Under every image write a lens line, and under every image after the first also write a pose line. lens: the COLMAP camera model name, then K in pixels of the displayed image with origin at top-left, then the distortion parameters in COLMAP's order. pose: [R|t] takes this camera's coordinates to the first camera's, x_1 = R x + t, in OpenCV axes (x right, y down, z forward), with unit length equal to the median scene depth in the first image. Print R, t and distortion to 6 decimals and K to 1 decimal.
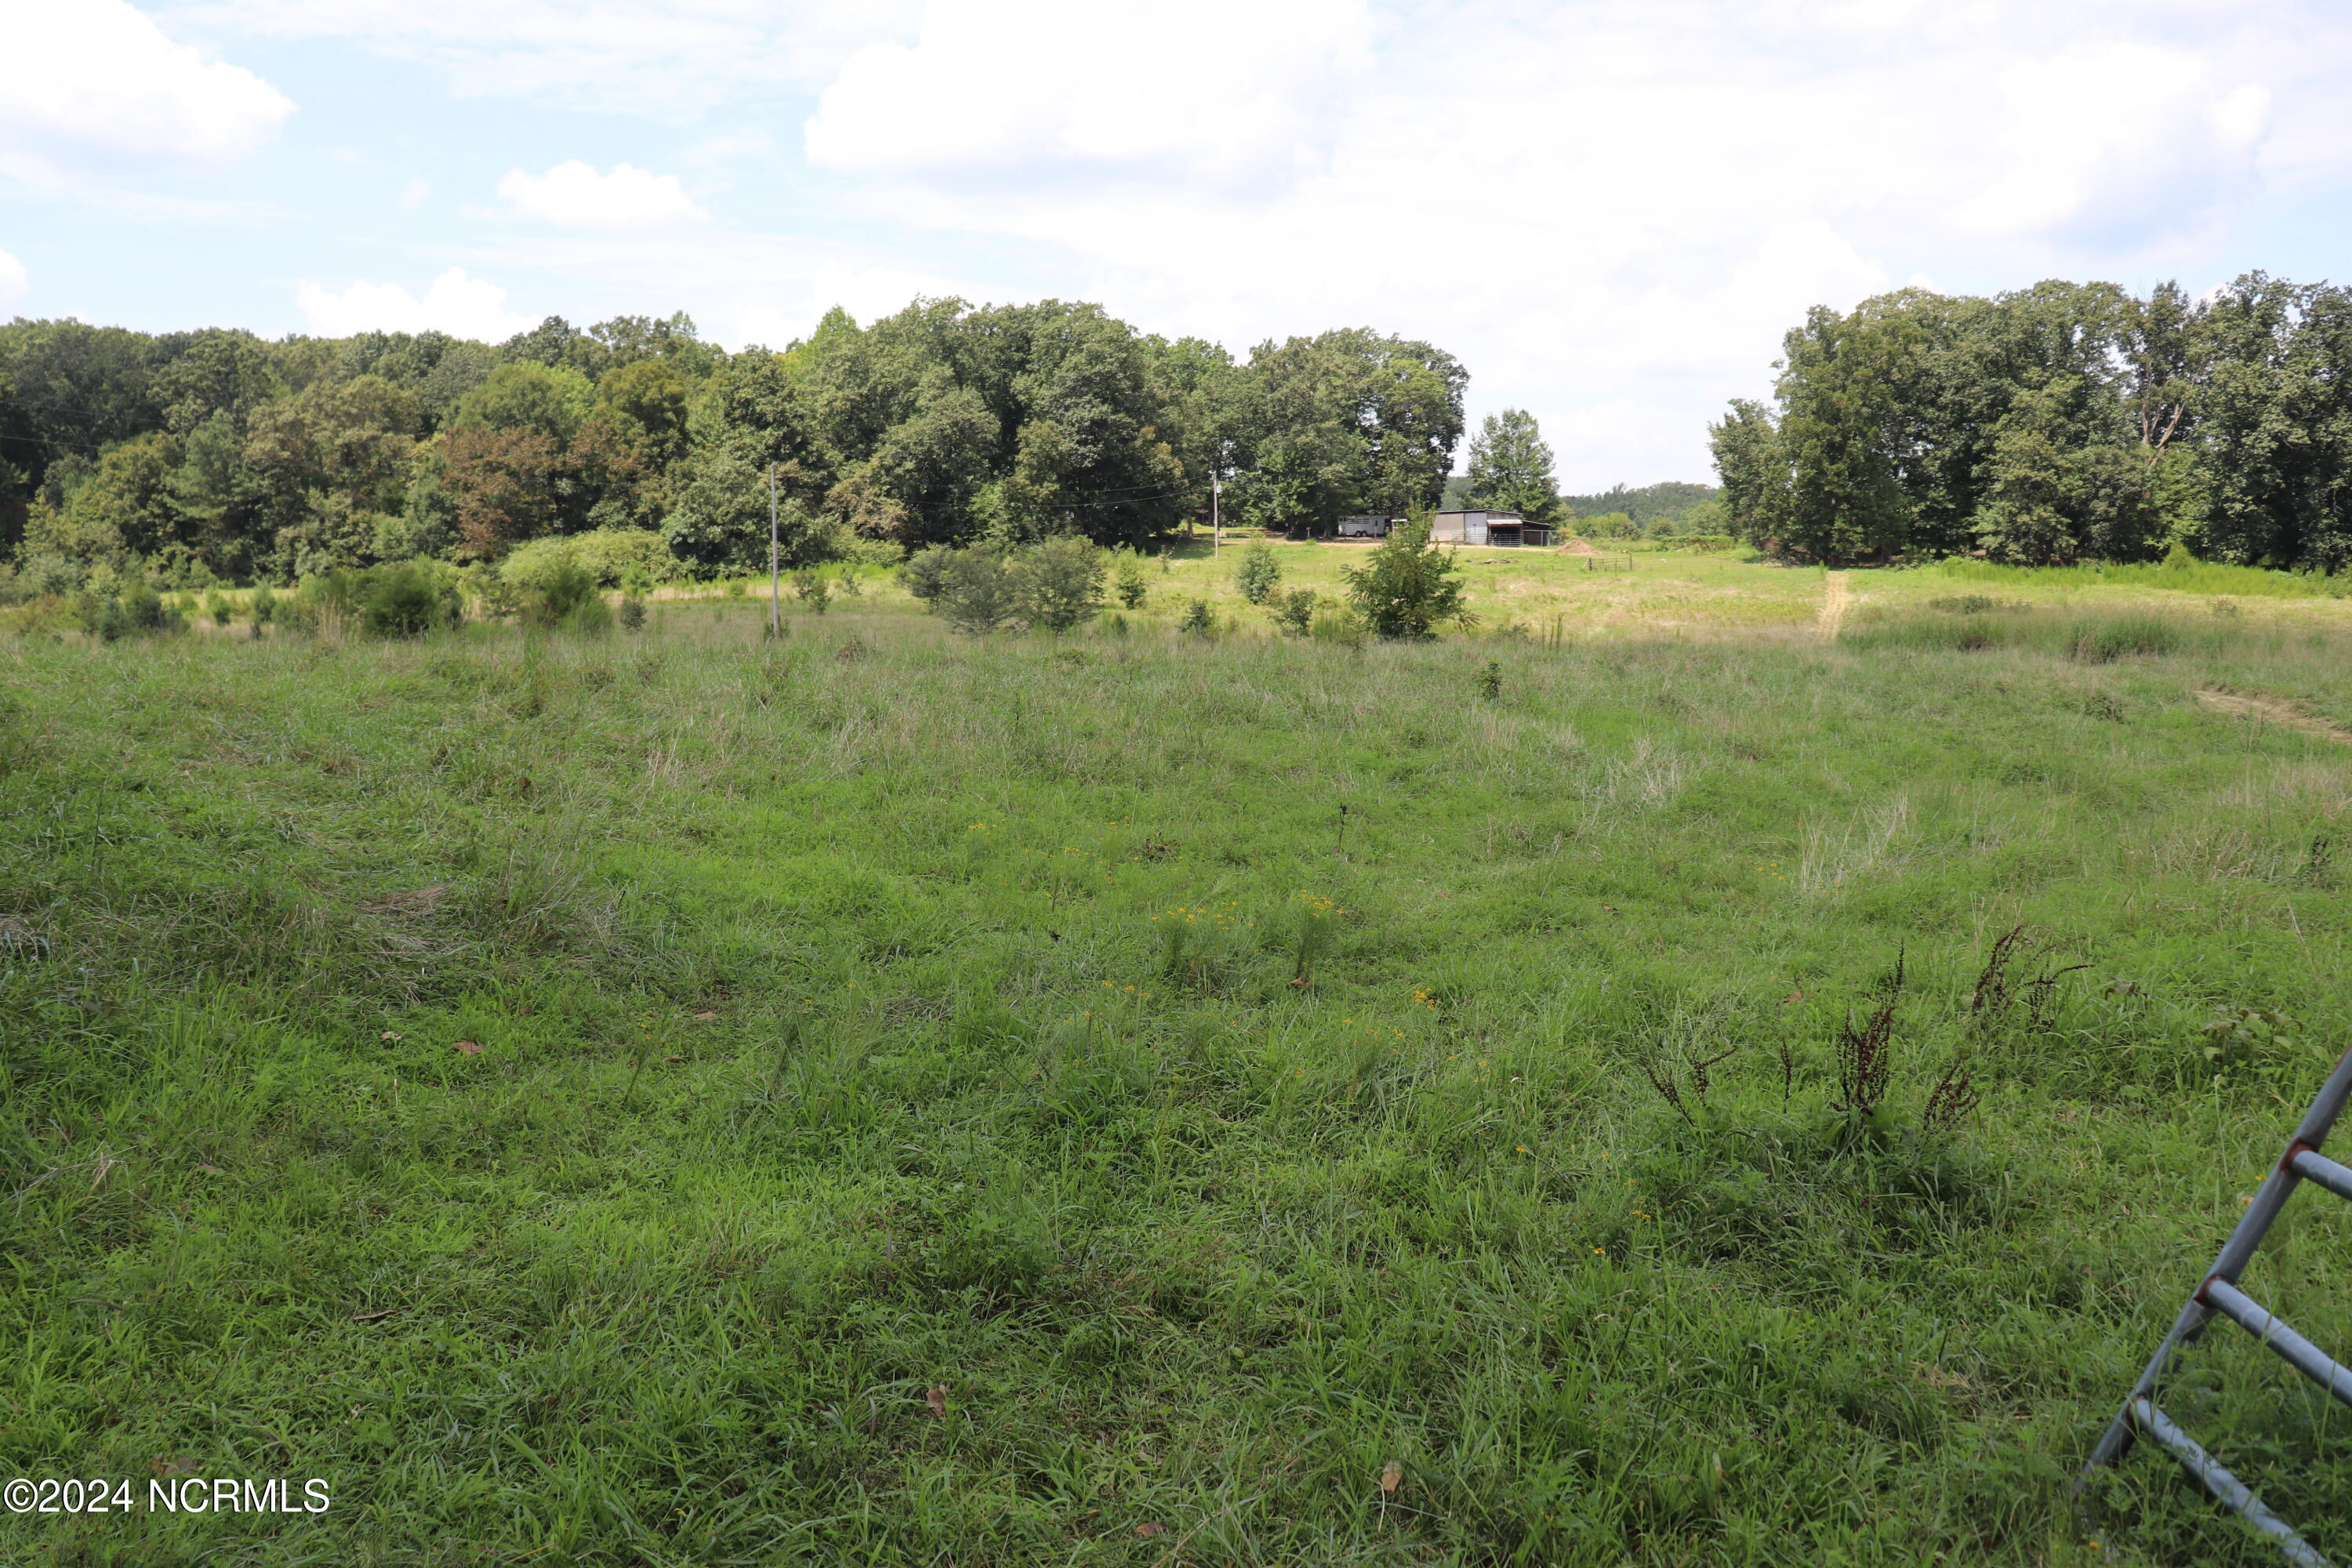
lens RADIAL K [[1914.1, 0, 1176.0], [0, 1914.1, 784.0], [0, 0, 1]] dist [-0.210461, 0.194594]
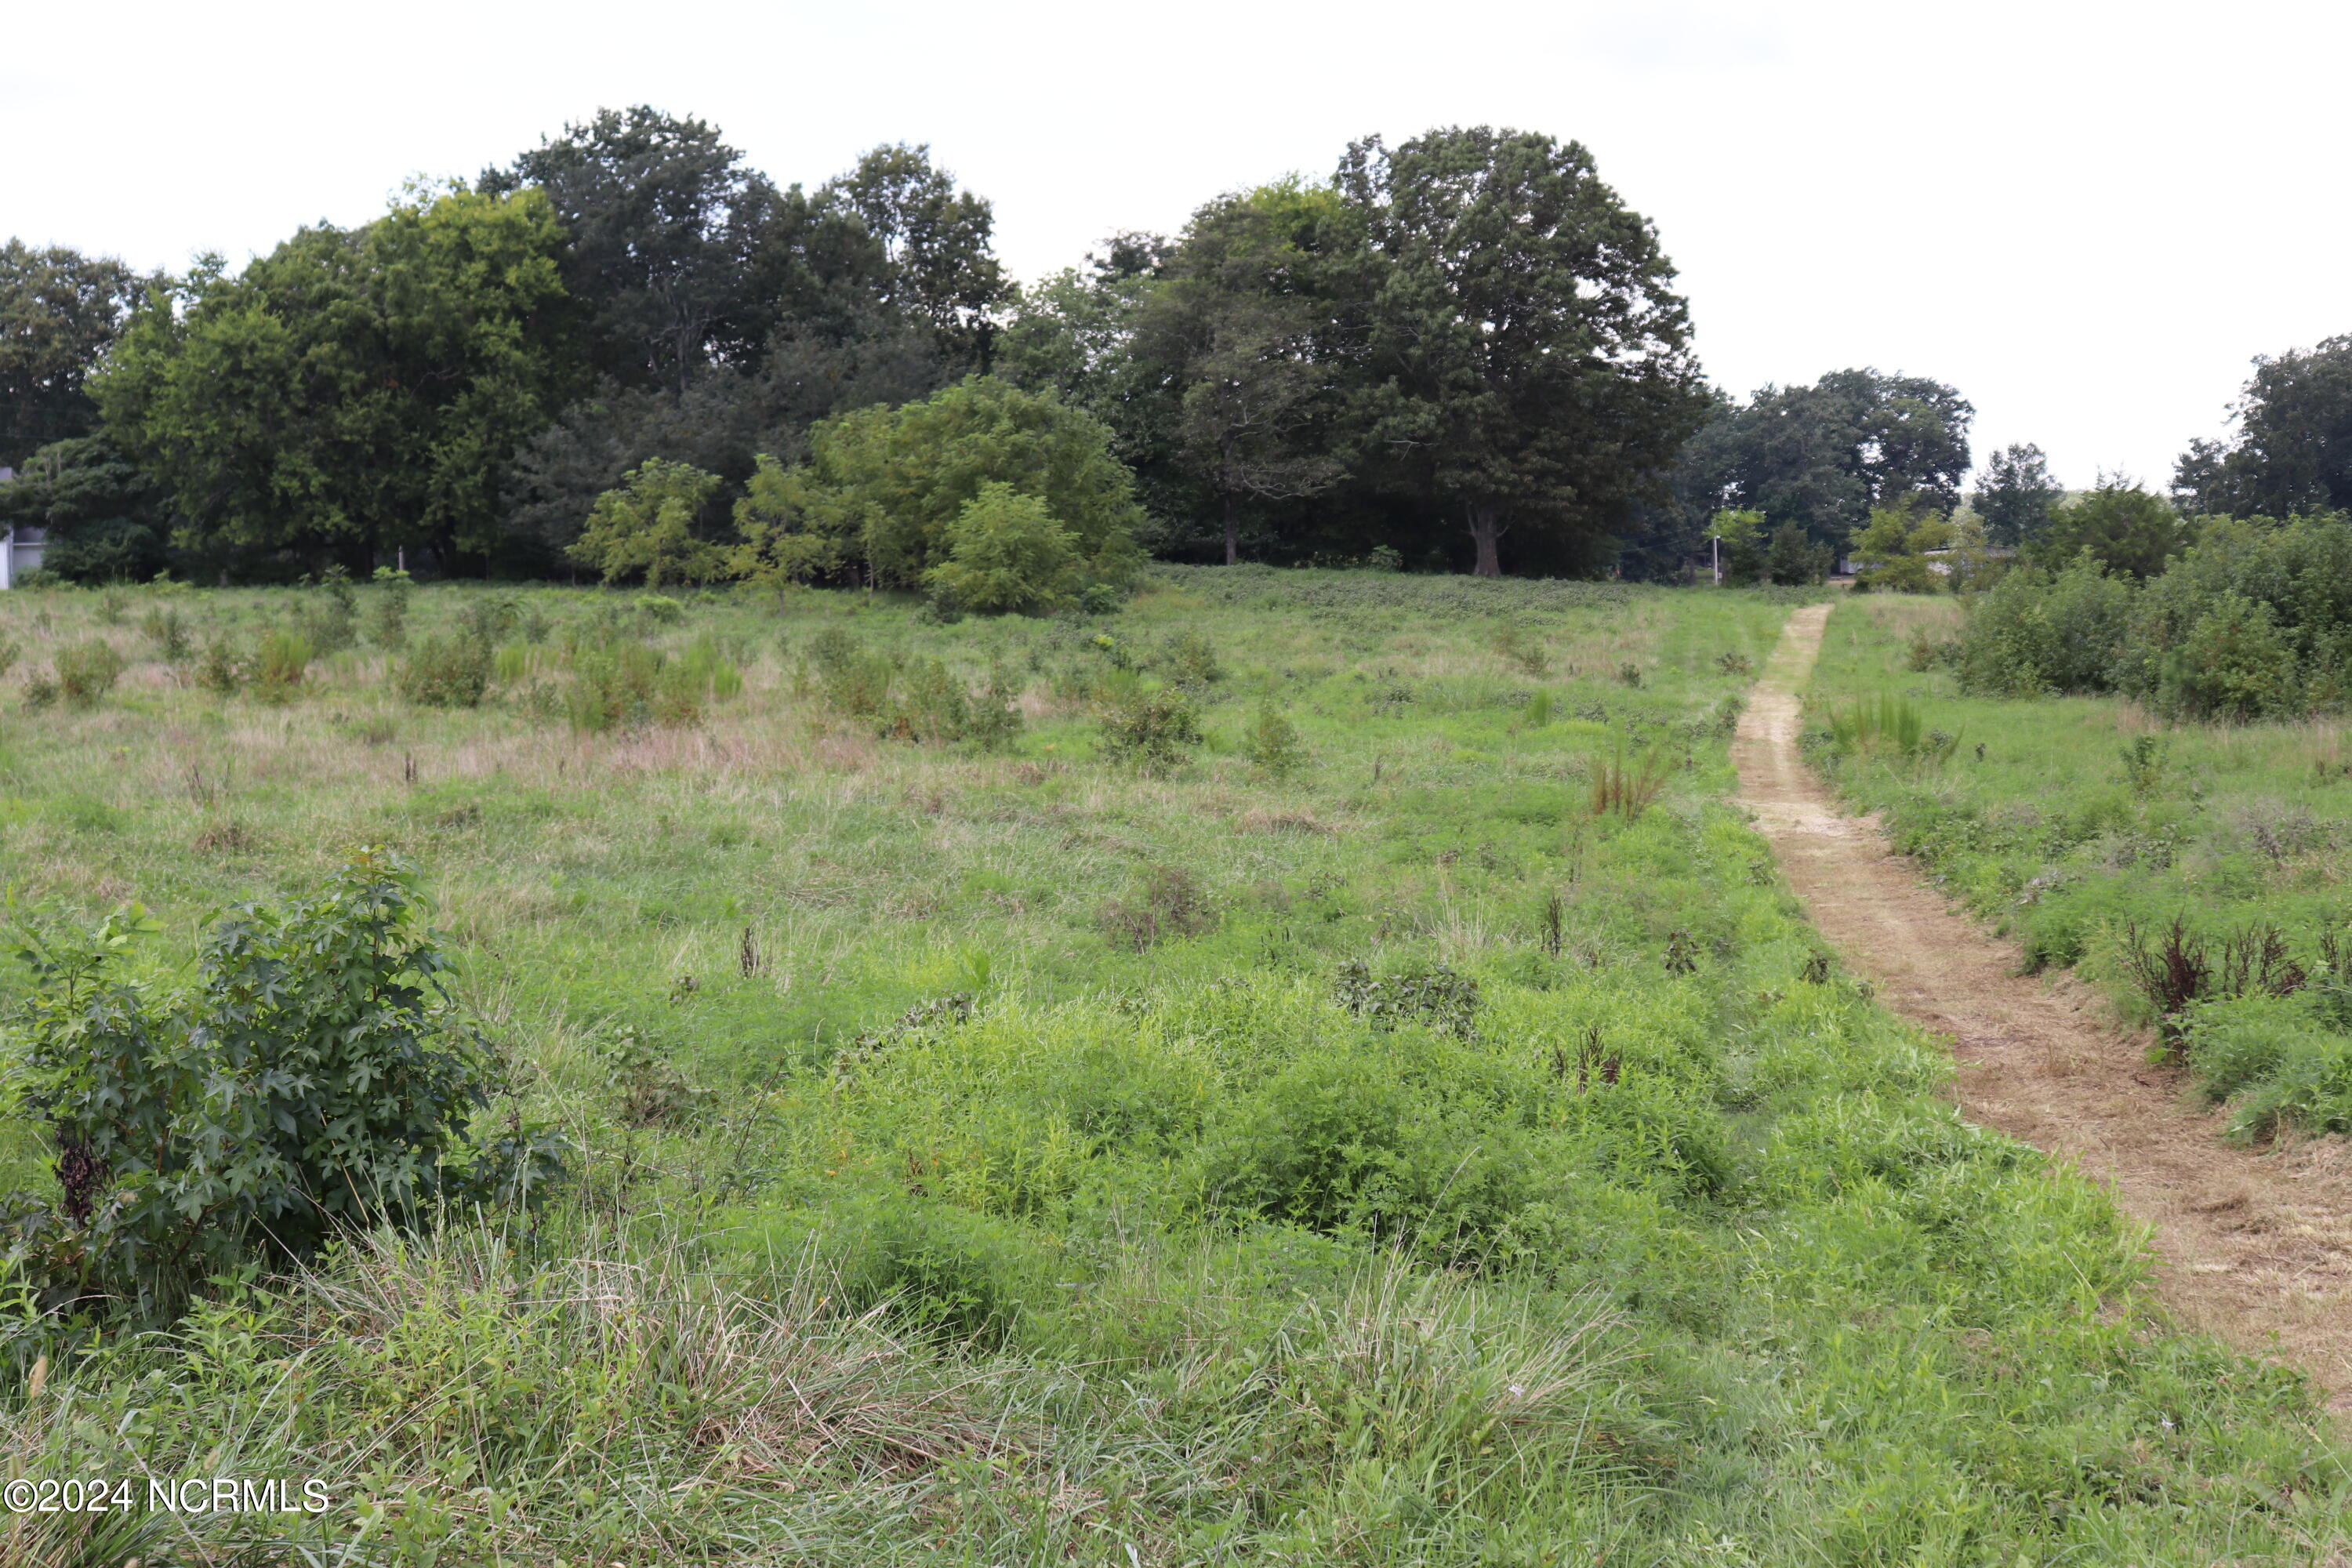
lens RADIAL K [[3264.6, 0, 1176.0], [0, 3264.6, 784.0], [0, 0, 1]] dist [0.144494, -0.001366]
pose [[0.989189, -0.008503, -0.146402, -0.010704], [-0.001956, 0.997464, -0.071149, 0.116826], [0.146636, 0.070666, 0.986663, -0.843680]]
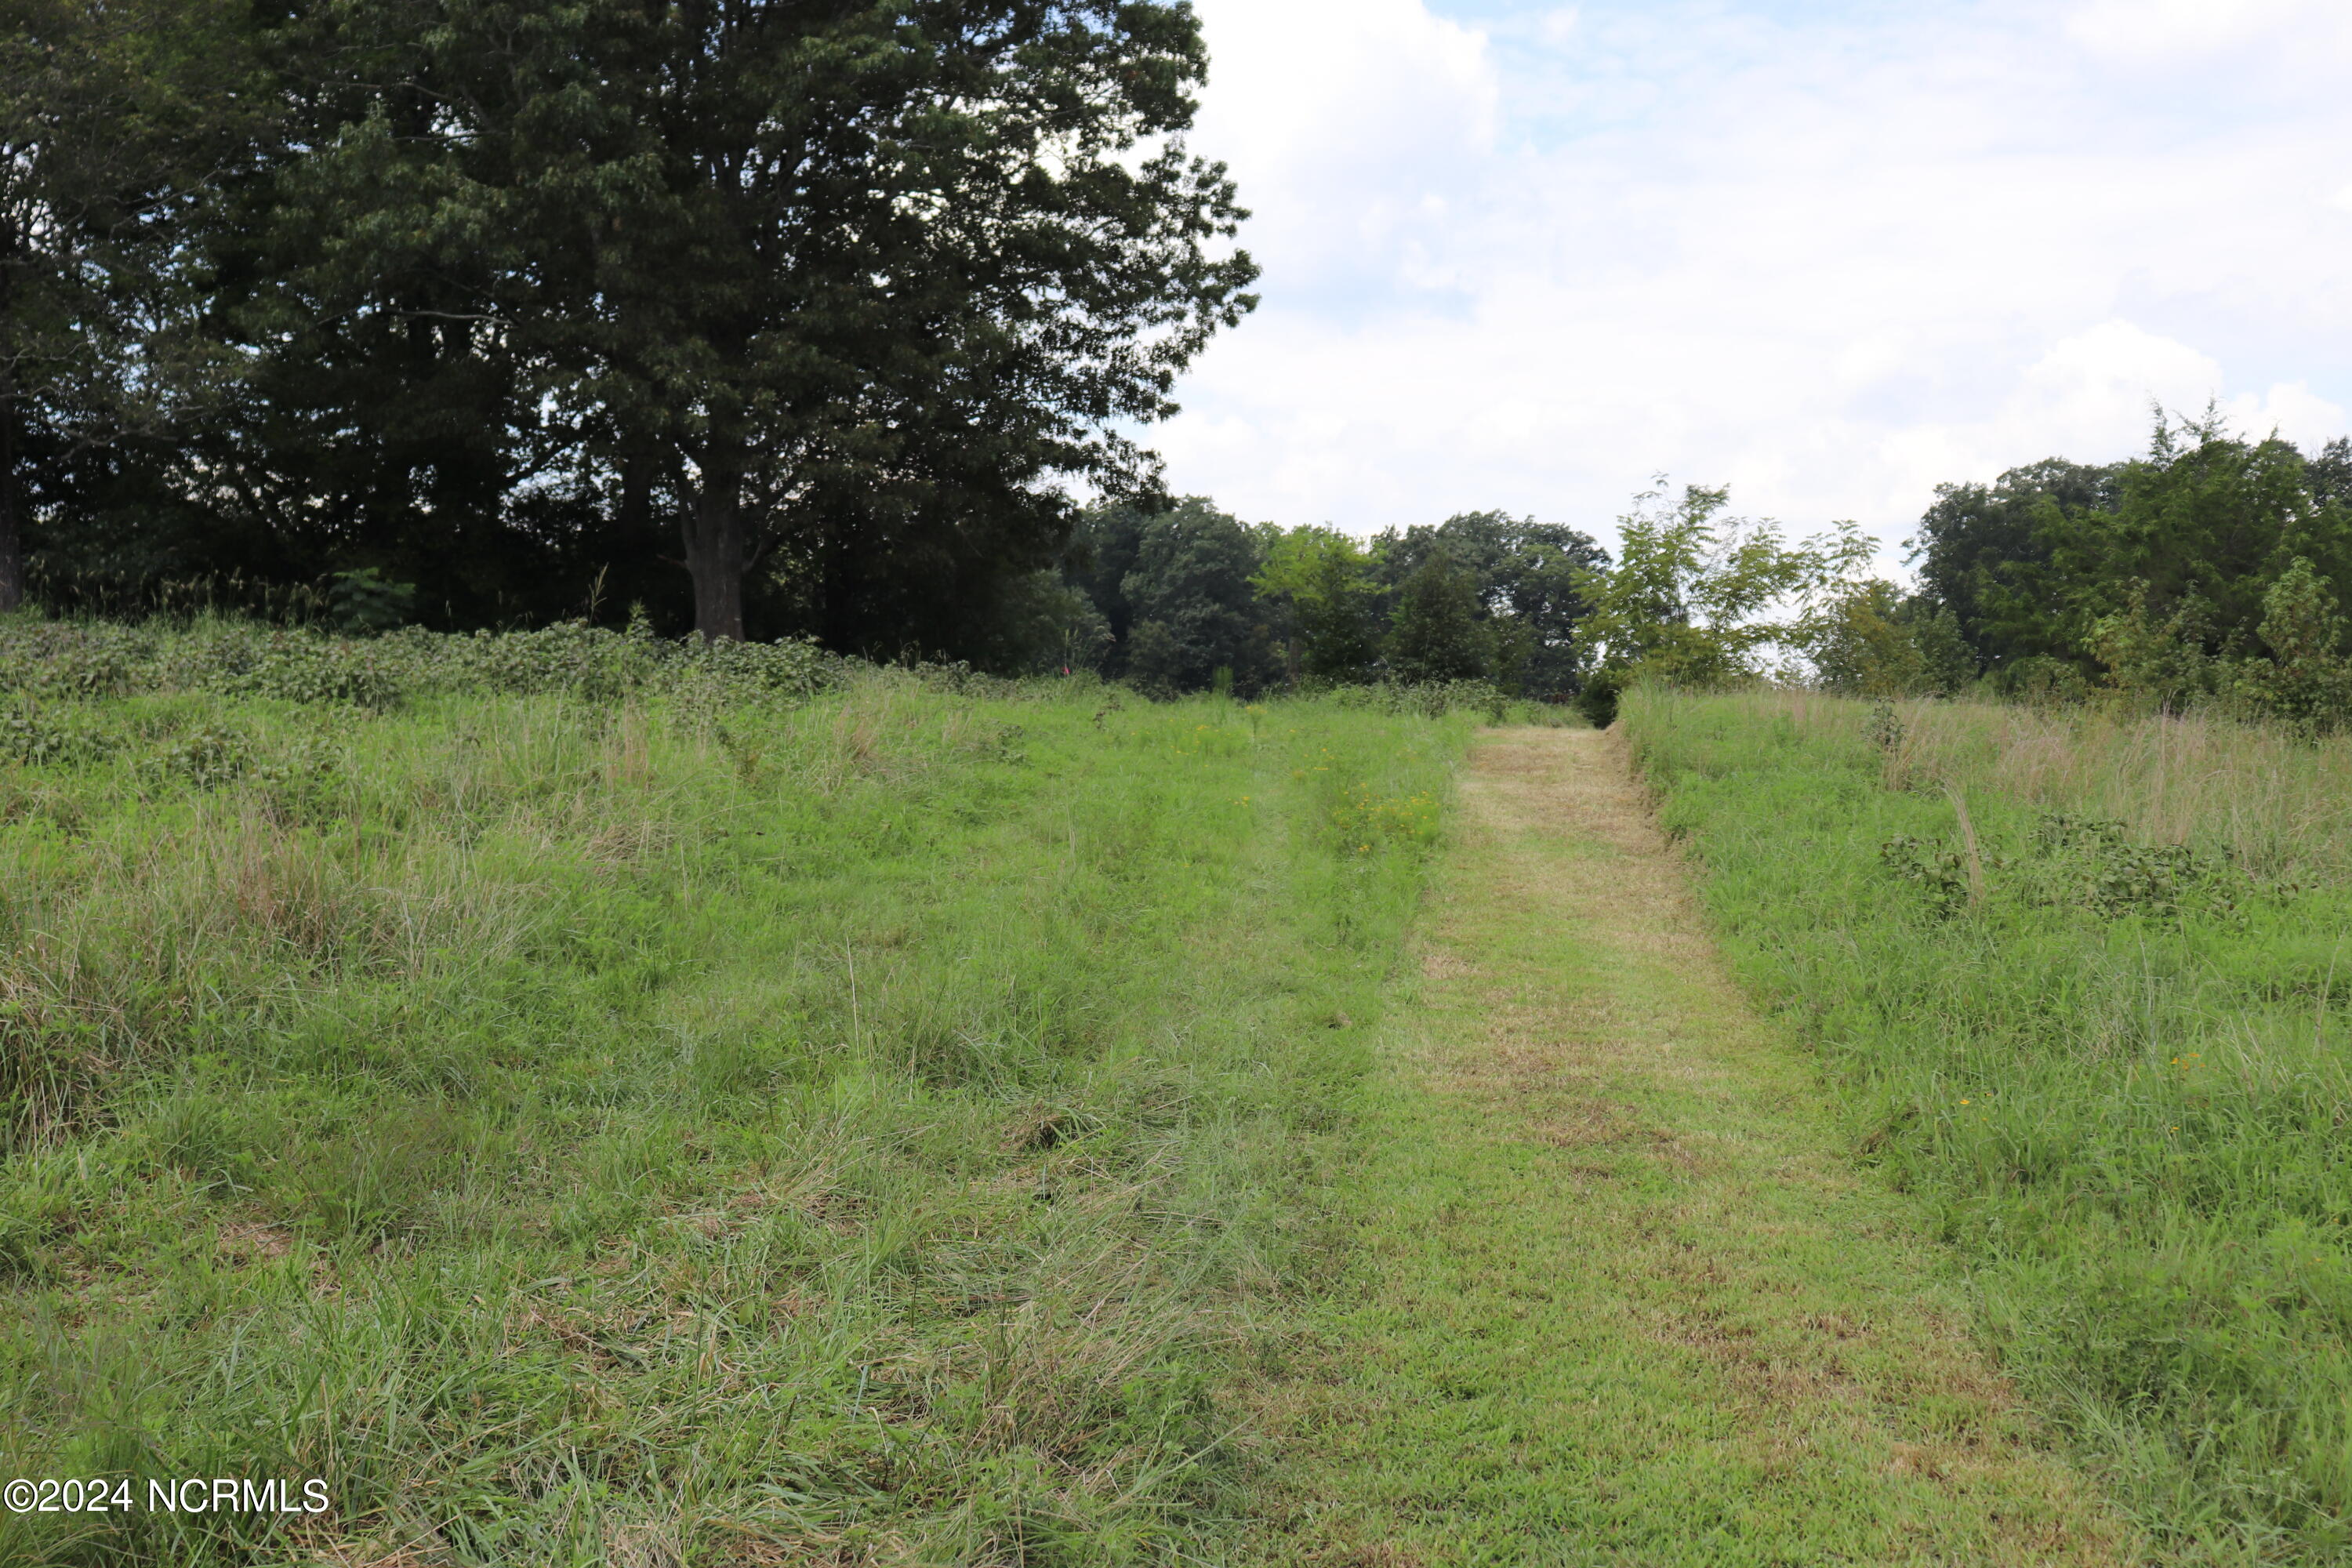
lens RADIAL K [[2643.7, 0, 1176.0], [0, 2643.7, 784.0], [0, 0, 1]] dist [-0.020100, -0.005613]
pose [[0.998552, -0.019506, -0.050129, 0.006970], [0.013143, 0.992161, -0.124273, 0.052545], [0.052160, 0.123435, 0.990981, -0.290448]]
